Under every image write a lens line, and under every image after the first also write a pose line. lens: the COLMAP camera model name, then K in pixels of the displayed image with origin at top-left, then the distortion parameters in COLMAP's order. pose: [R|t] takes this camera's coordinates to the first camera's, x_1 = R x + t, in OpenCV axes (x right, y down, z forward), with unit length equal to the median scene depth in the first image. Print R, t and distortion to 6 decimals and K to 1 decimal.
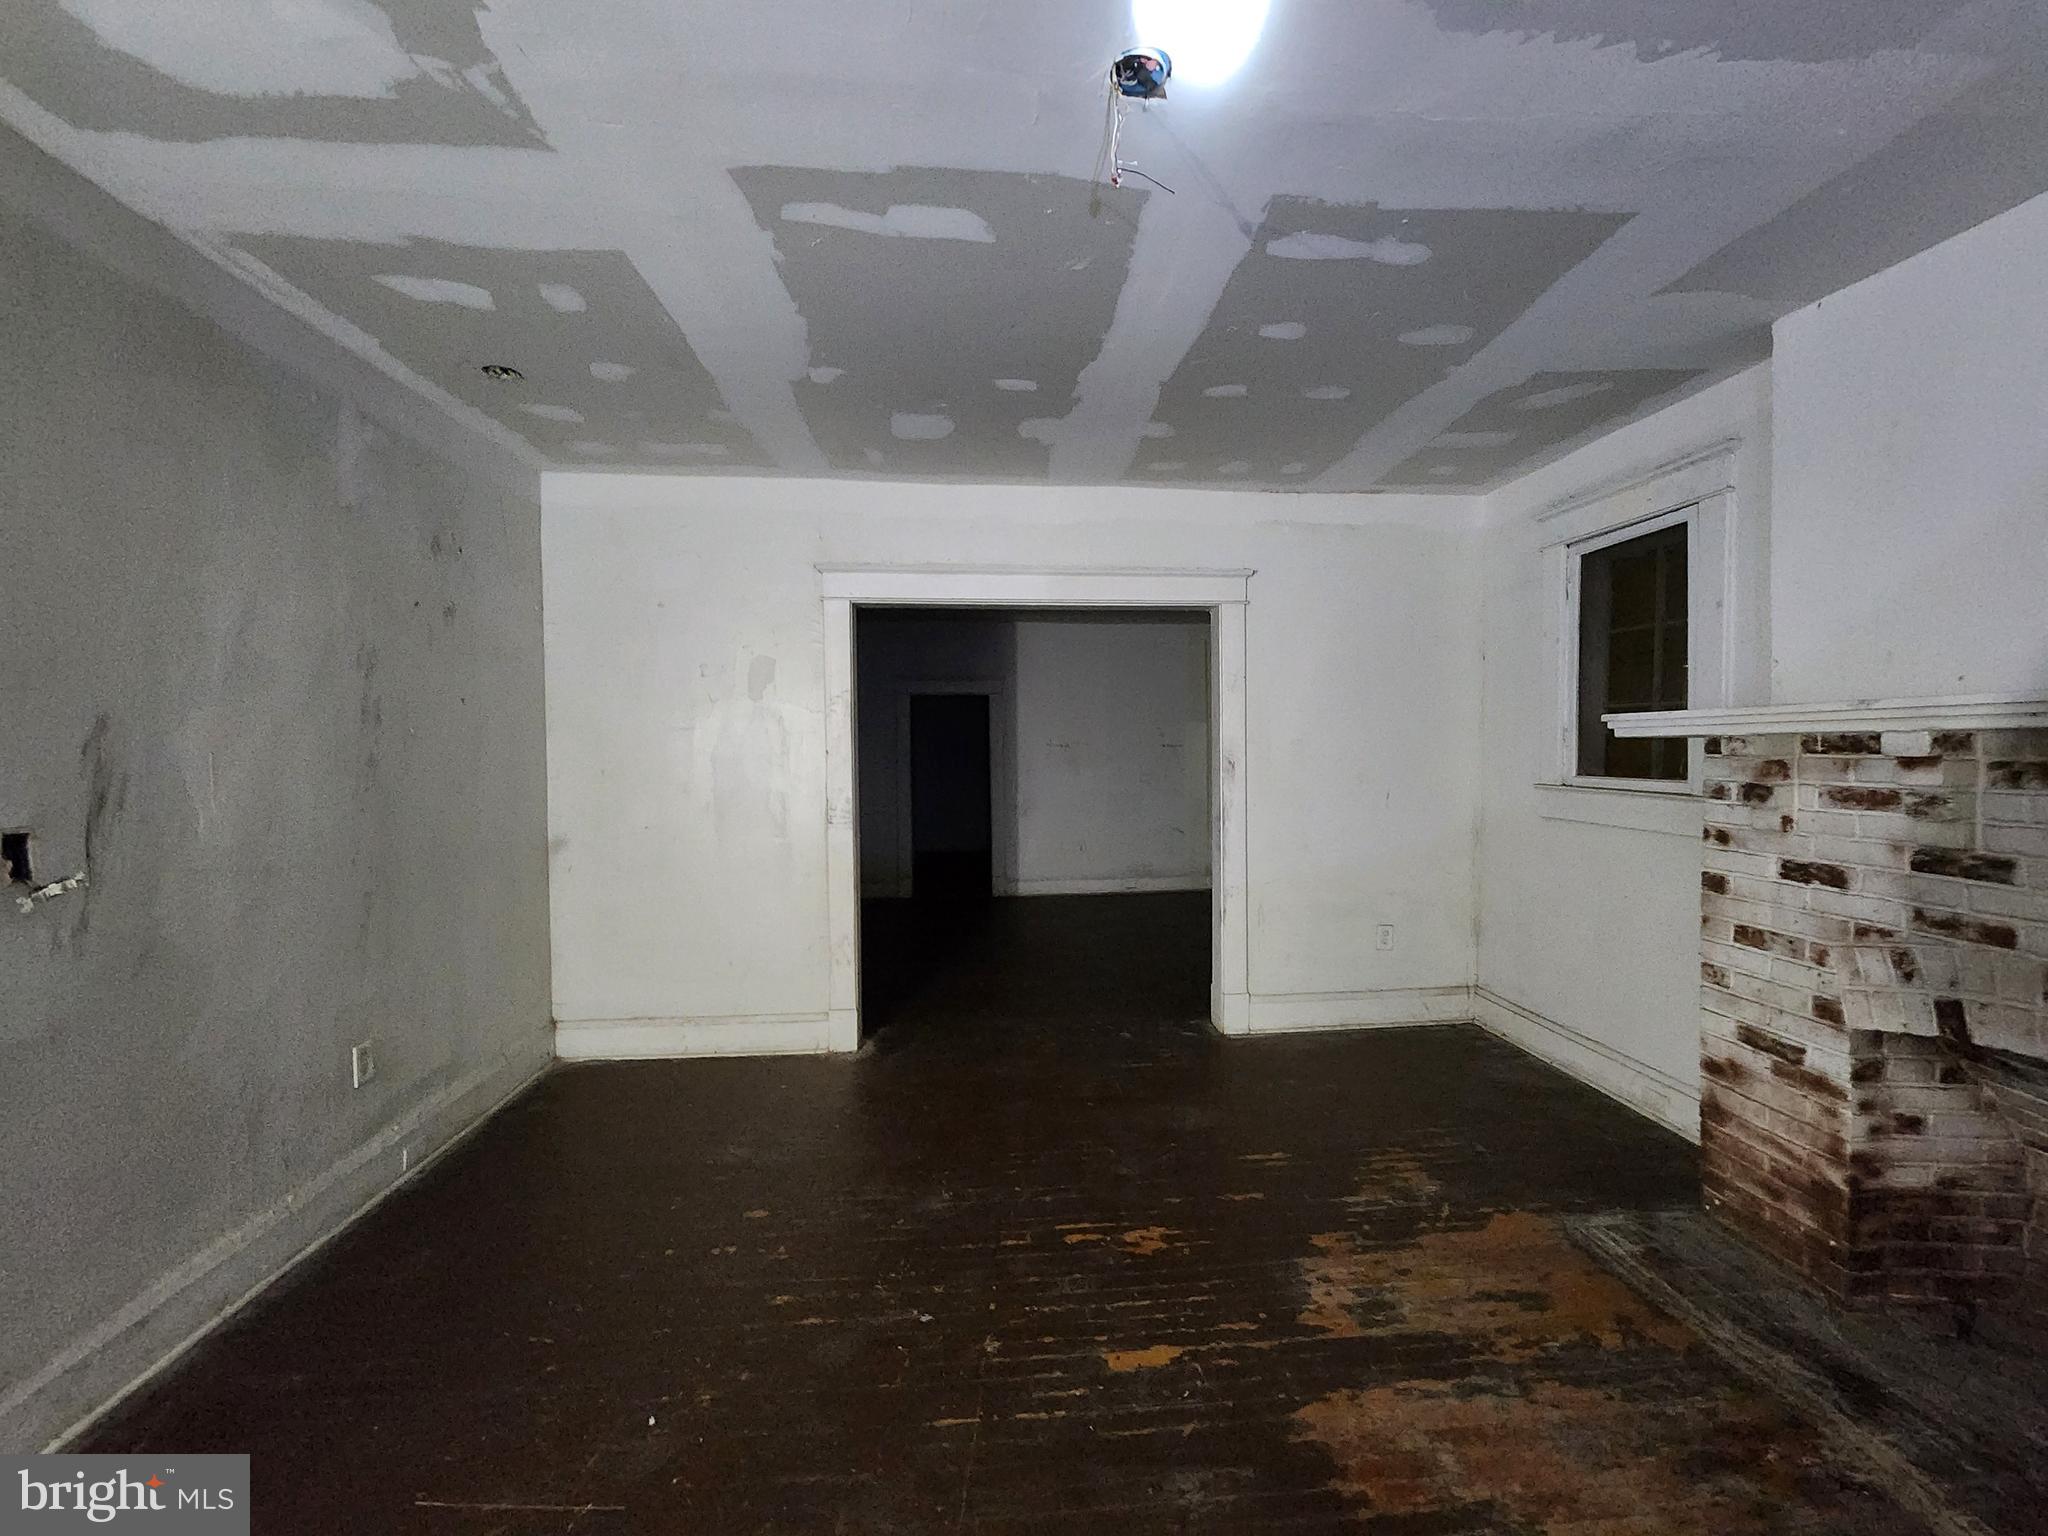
lens RADIAL K [[852.8, 0, 1024.0], [0, 852.8, 768.0], [0, 0, 1]] dist [-0.000828, 0.005844]
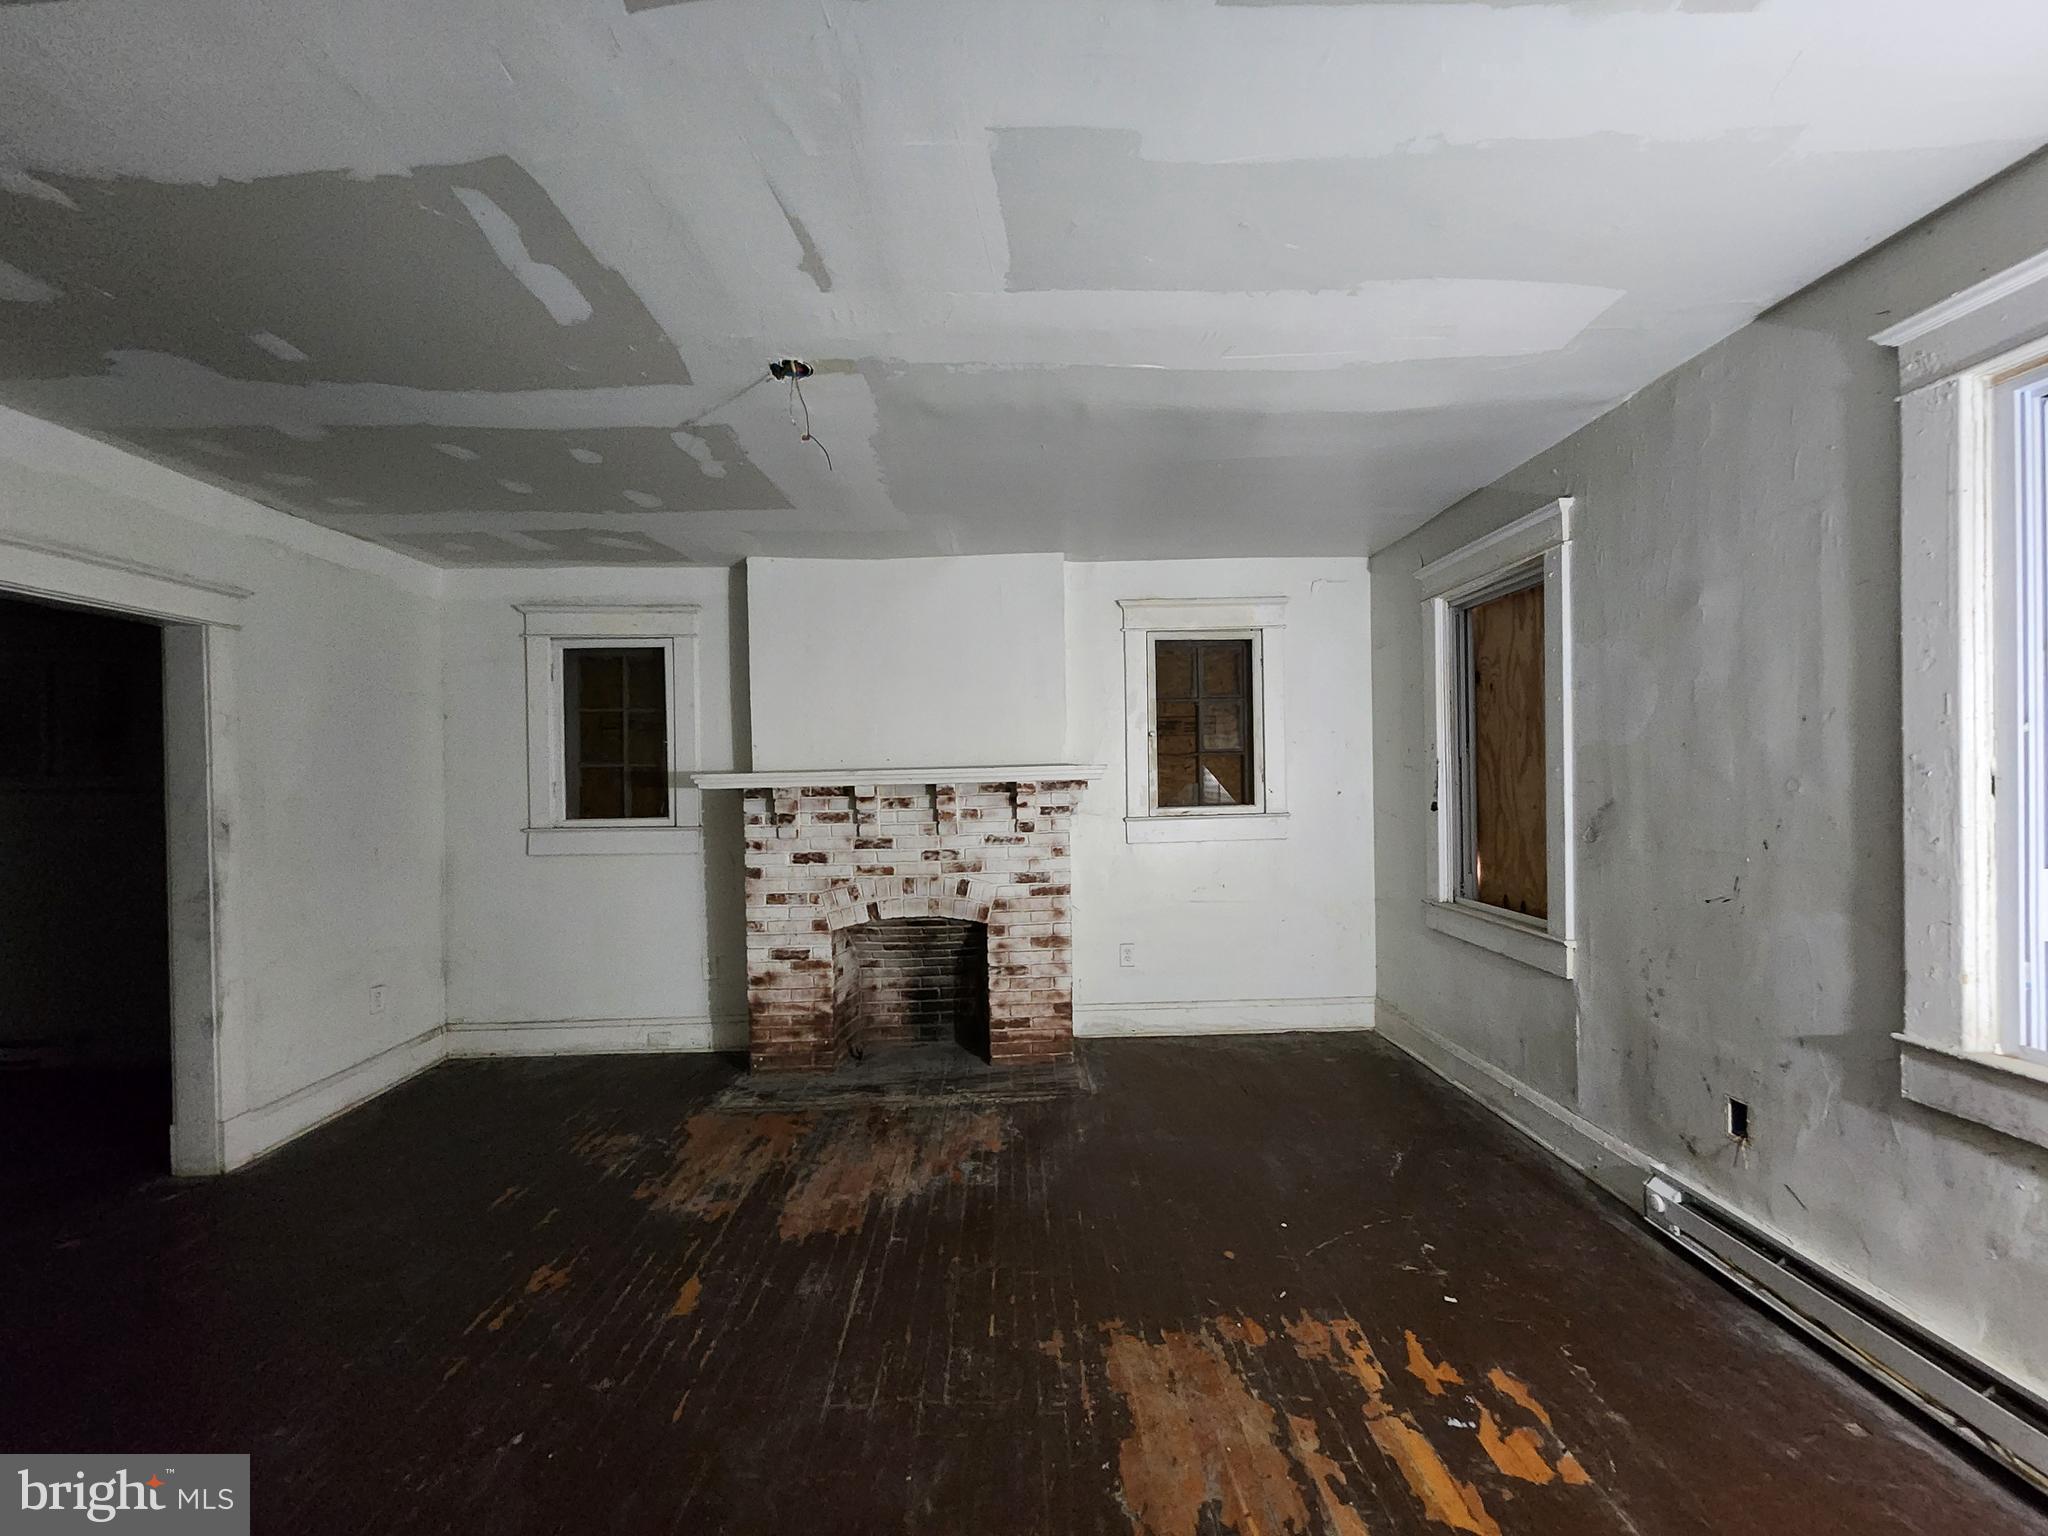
lens RADIAL K [[900.5, 0, 1024.0], [0, 900.5, 768.0], [0, 0, 1]] dist [0.063877, 0.000089]
pose [[0.058512, 0.013091, 0.998201, -1.117049], [0.041523, 0.999017, -0.015536, -0.030211], [-0.997423, 0.042358, 0.057911, 0.382690]]
